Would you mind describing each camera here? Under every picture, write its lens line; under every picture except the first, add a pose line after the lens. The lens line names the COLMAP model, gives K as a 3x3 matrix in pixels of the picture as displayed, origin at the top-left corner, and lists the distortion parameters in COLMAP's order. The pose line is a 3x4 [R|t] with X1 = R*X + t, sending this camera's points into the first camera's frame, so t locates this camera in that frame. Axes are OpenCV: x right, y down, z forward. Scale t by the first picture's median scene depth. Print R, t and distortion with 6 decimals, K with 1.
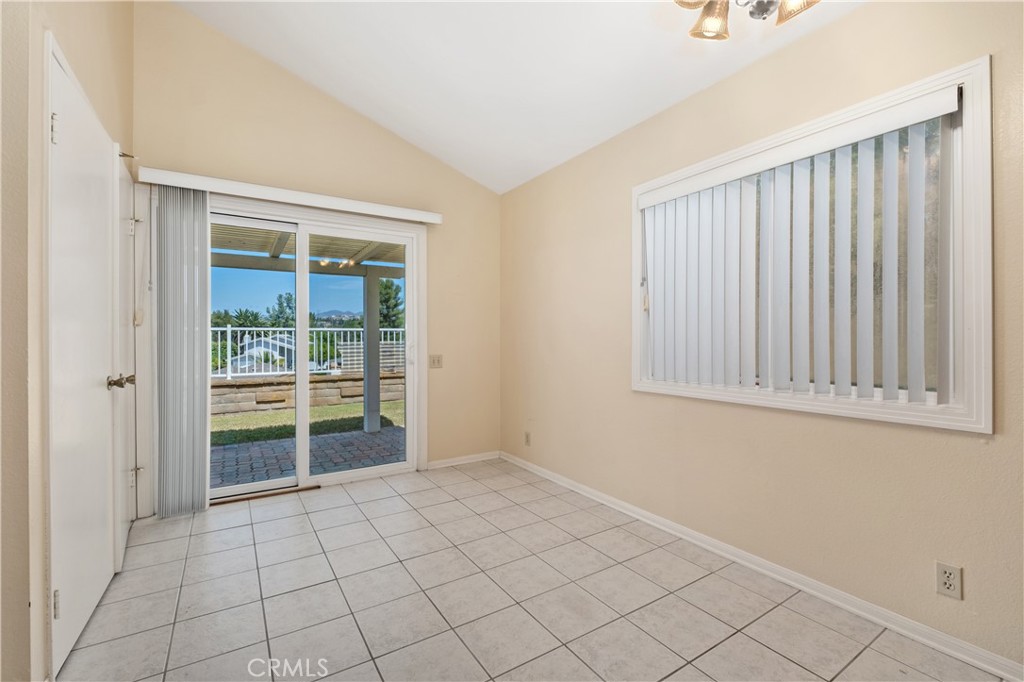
lens RADIAL K [[437.8, 0, 512.0], [0, 437.8, 341.0], [0, 0, 1]] dist [0.002197, -0.005414]
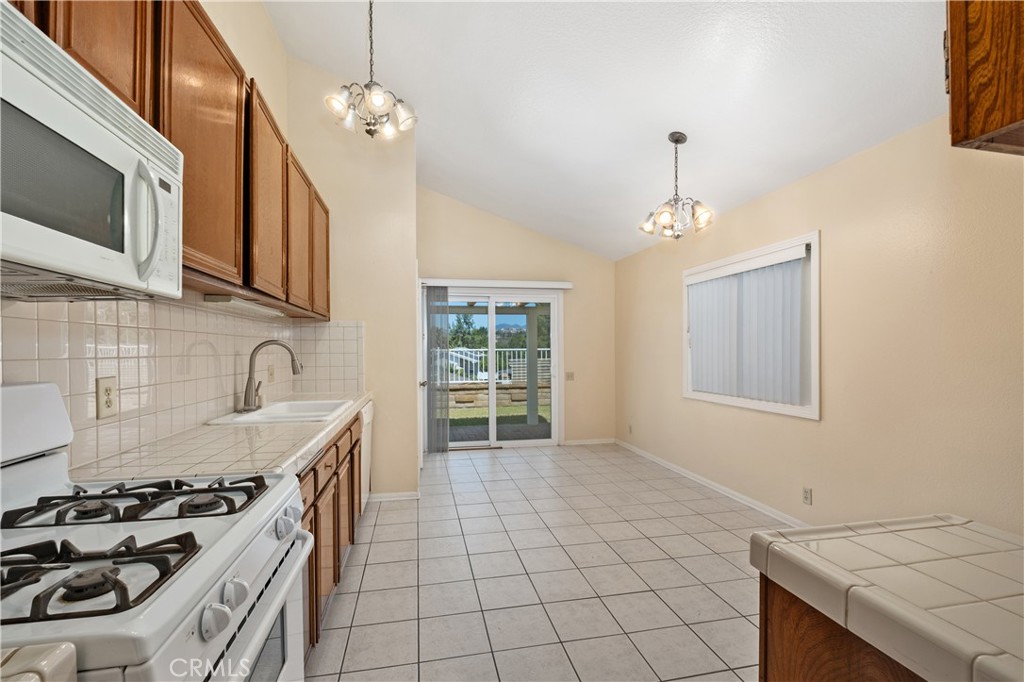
lens RADIAL K [[445.7, 0, 512.5], [0, 445.7, 352.8], [0, 0, 1]] dist [0.000436, -0.006146]
pose [[0.934332, -0.001658, -0.356401, 0.176658], [0.002176, 0.999997, 0.001051, -0.034362], [0.356398, -0.001758, 0.934333, -0.486781]]
